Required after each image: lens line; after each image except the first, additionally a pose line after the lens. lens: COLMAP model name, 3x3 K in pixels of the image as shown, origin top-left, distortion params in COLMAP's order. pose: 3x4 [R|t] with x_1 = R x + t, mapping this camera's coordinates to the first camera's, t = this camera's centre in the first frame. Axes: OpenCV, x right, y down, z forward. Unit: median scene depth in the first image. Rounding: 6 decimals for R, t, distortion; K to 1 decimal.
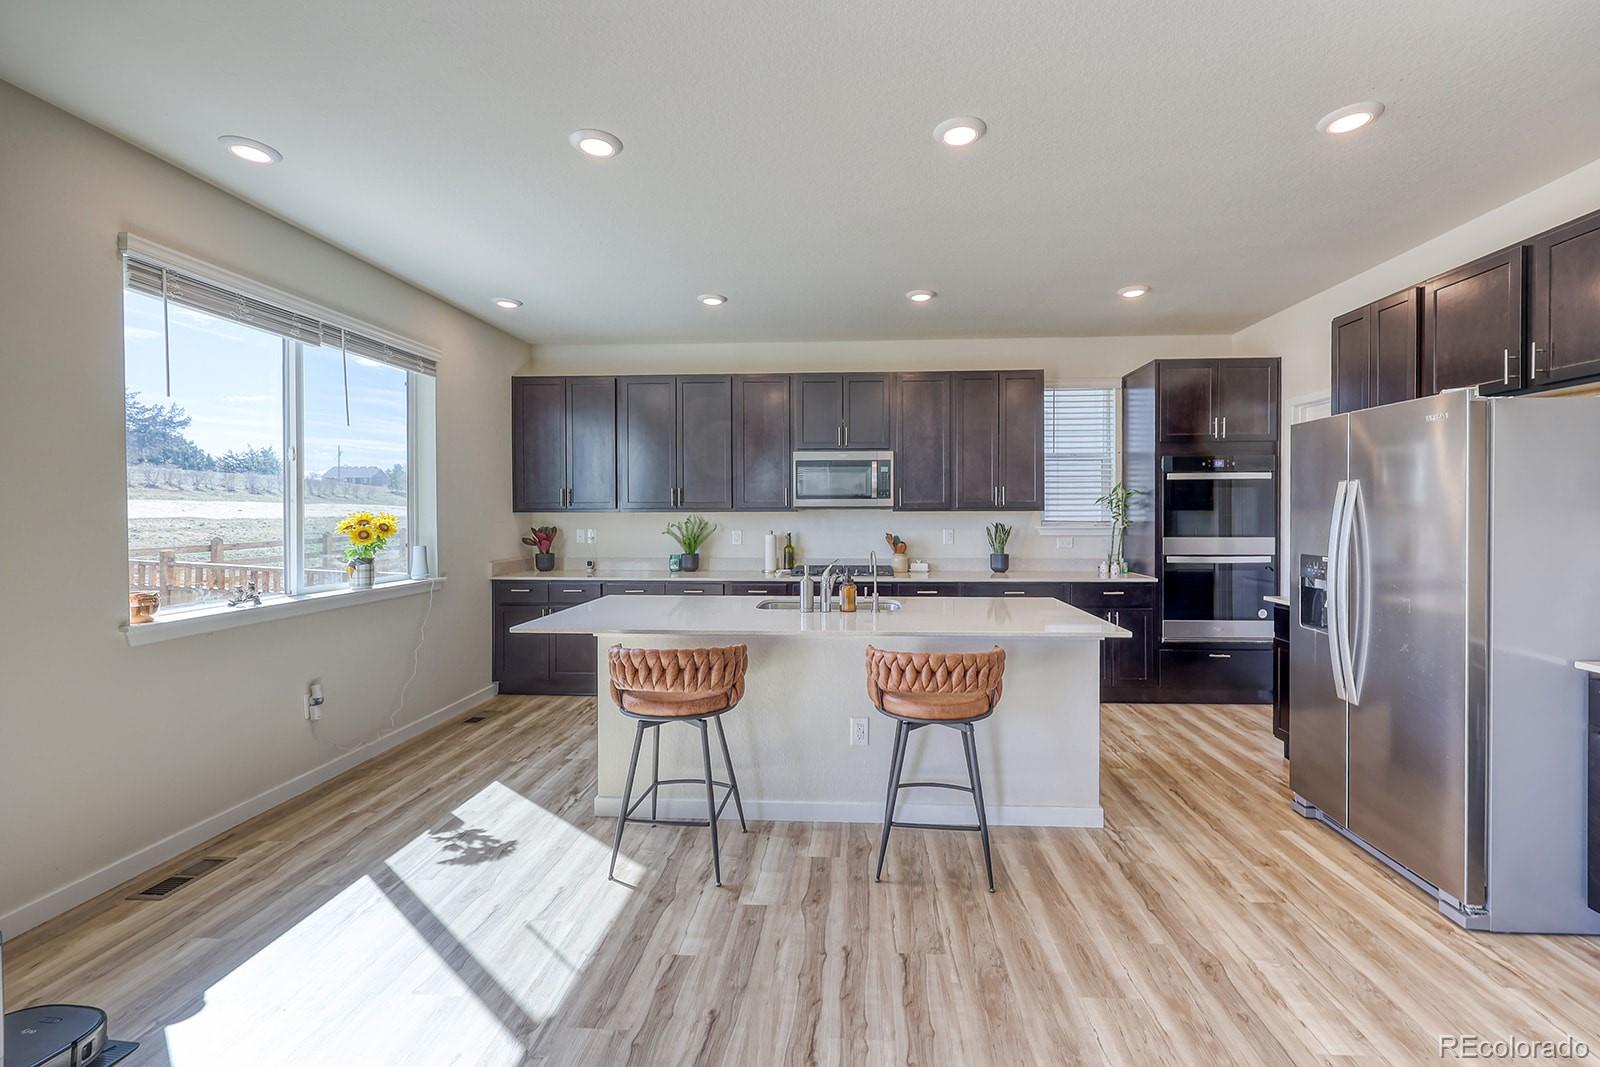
lens RADIAL K [[681.5, 0, 821.5], [0, 681.5, 521.5], [0, 0, 1]] dist [-0.001365, 0.000053]
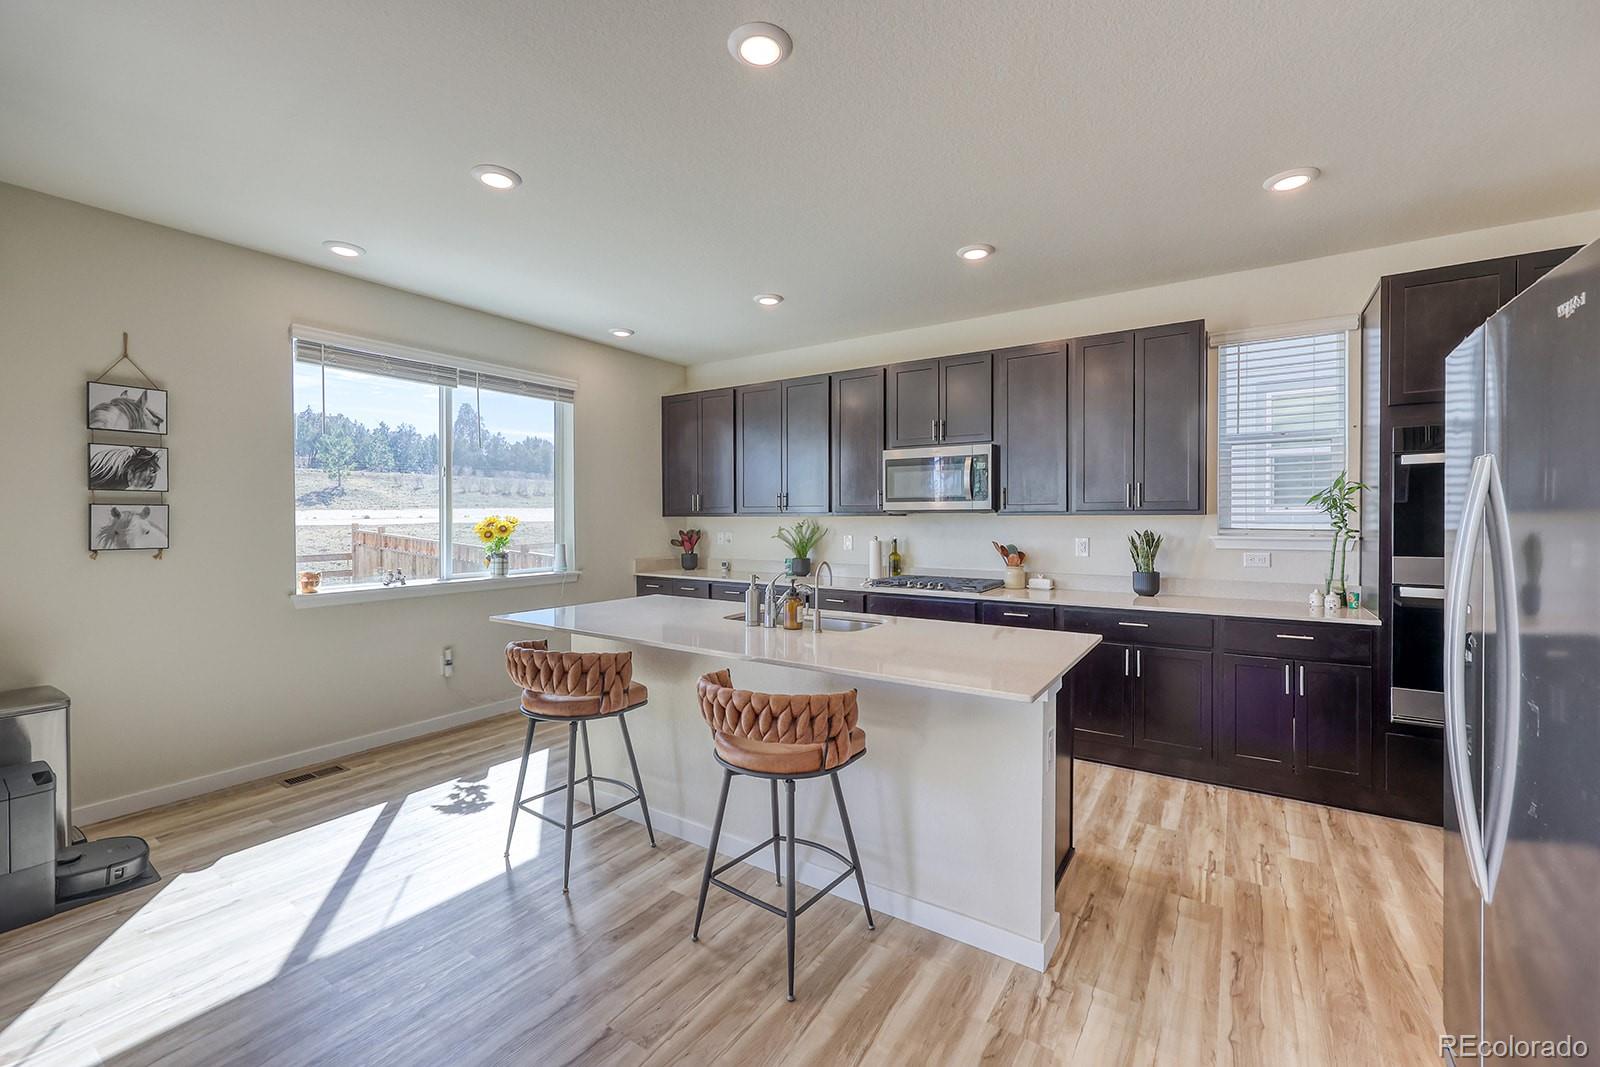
lens RADIAL K [[666.9, 0, 782.4], [0, 666.9, 526.1], [0, 0, 1]] dist [-0.001584, 0.000046]
pose [[0.856123, 0.007914, -0.516711, 0.311720], [-0.007464, 0.999968, 0.002949, -0.002378], [0.516718, 0.001332, 0.856155, 0.165366]]
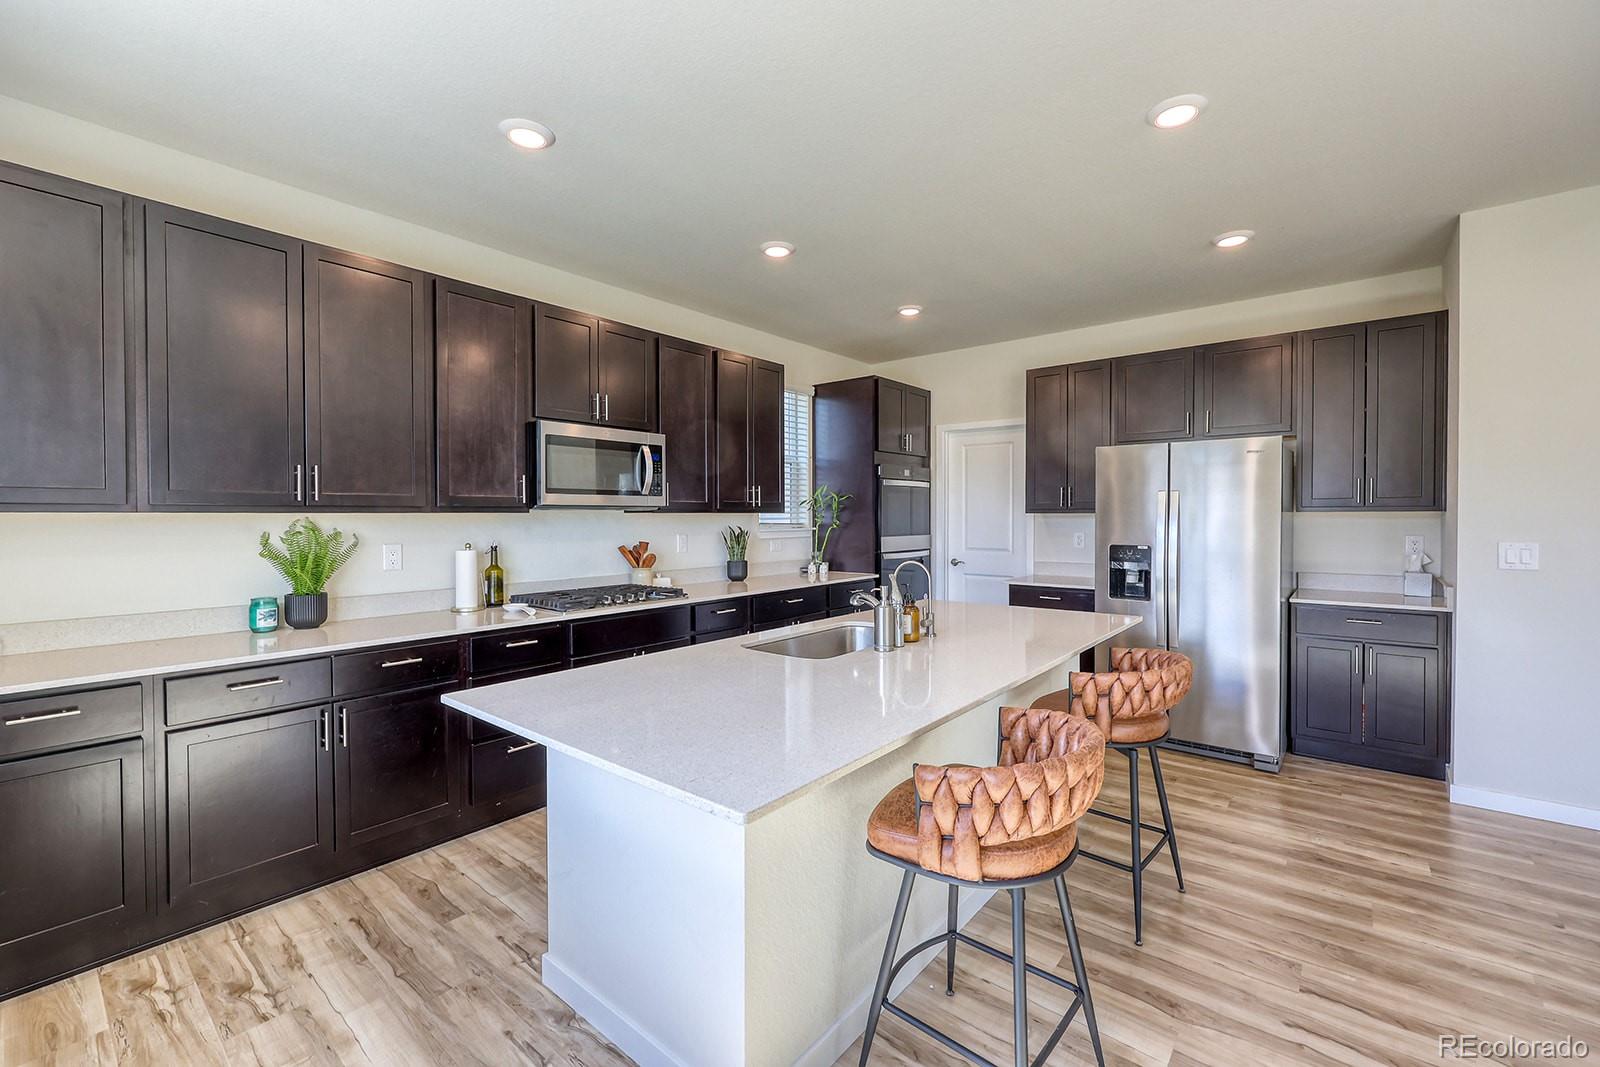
lens RADIAL K [[663.4, 0, 817.7], [0, 663.4, 523.9], [0, 0, 1]] dist [-0.000735, -0.000024]
pose [[0.578995, -0.008906, 0.815282, -0.411527], [0.013898, 0.999903, 0.001053, -0.000442], [-0.815212, 0.010721, 0.579063, 0.425676]]
